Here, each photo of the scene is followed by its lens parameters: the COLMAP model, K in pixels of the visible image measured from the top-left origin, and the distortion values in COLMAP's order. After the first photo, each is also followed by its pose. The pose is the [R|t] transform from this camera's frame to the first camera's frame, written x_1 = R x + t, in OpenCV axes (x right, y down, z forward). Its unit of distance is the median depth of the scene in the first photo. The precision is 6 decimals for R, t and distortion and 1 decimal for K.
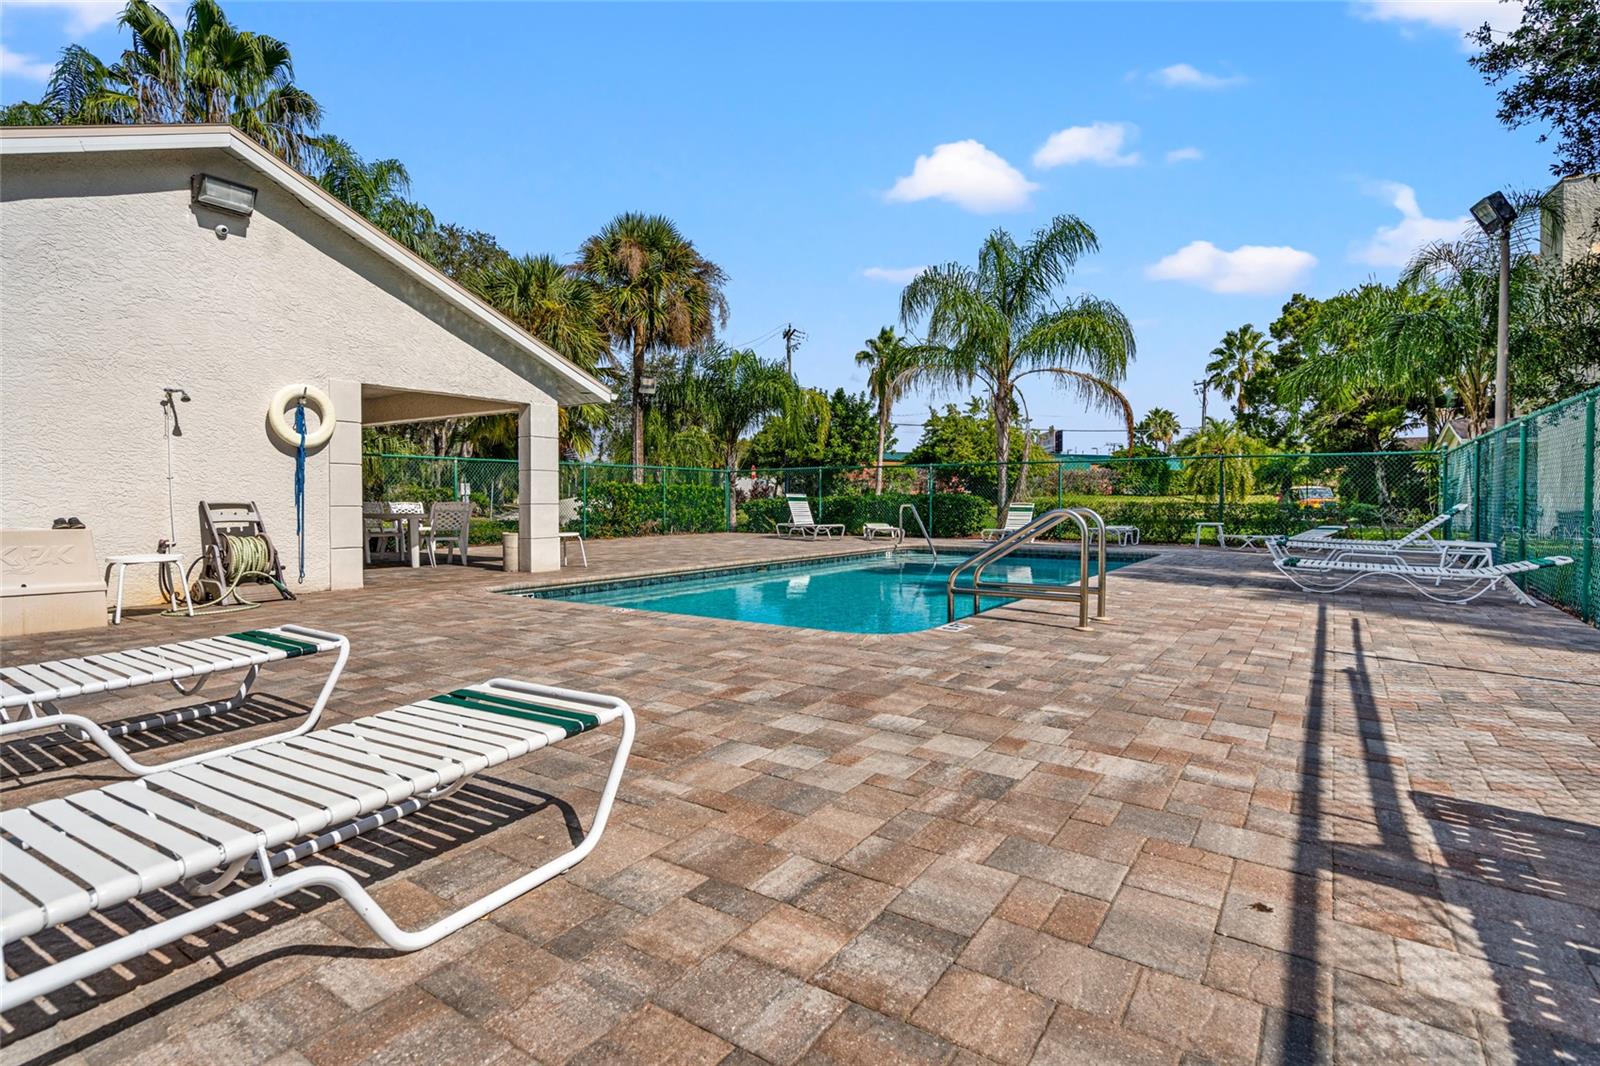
lens RADIAL K [[799.8, 0, 801.6], [0, 799.8, 506.8], [0, 0, 1]] dist [-0.000998, -0.000110]
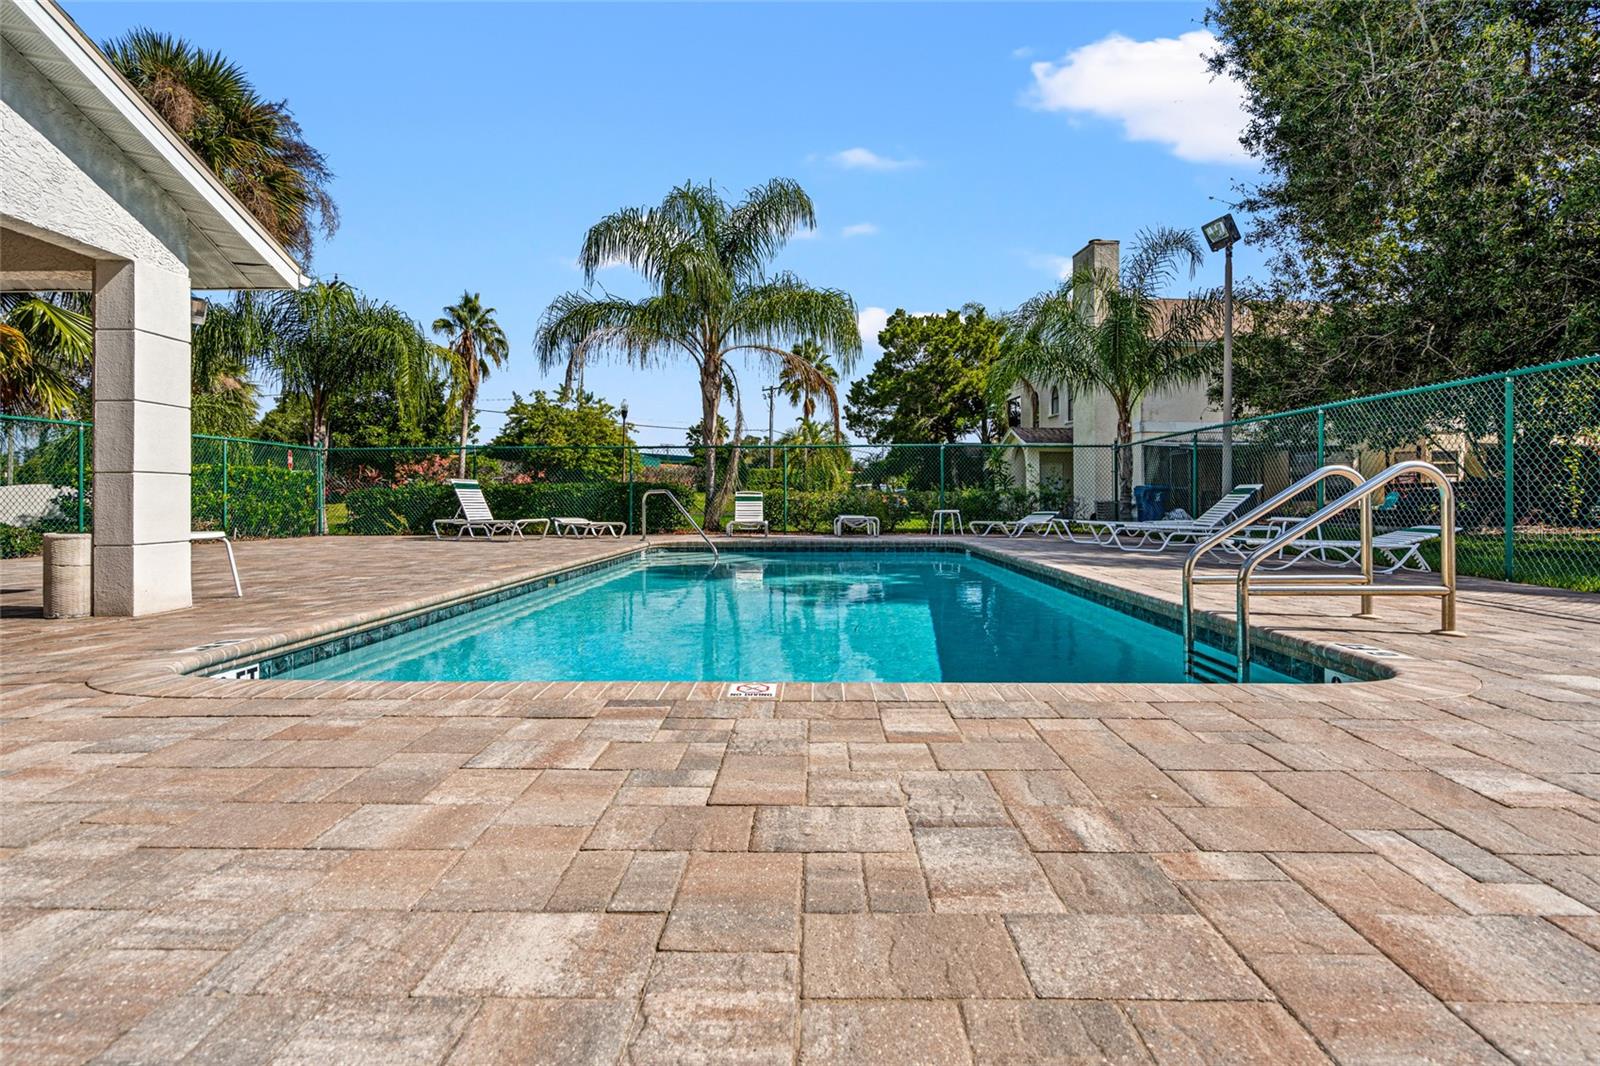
lens RADIAL K [[799.8, 0, 801.6], [0, 799.8, 506.8], [0, 0, 1]] dist [-0.000998, -0.000110]
pose [[0.840711, -0.005848, 0.541453, -0.134695], [0.006361, 0.999979, 0.000923, 0.009862], [-0.541447, 0.002668, 0.840730, 0.197127]]
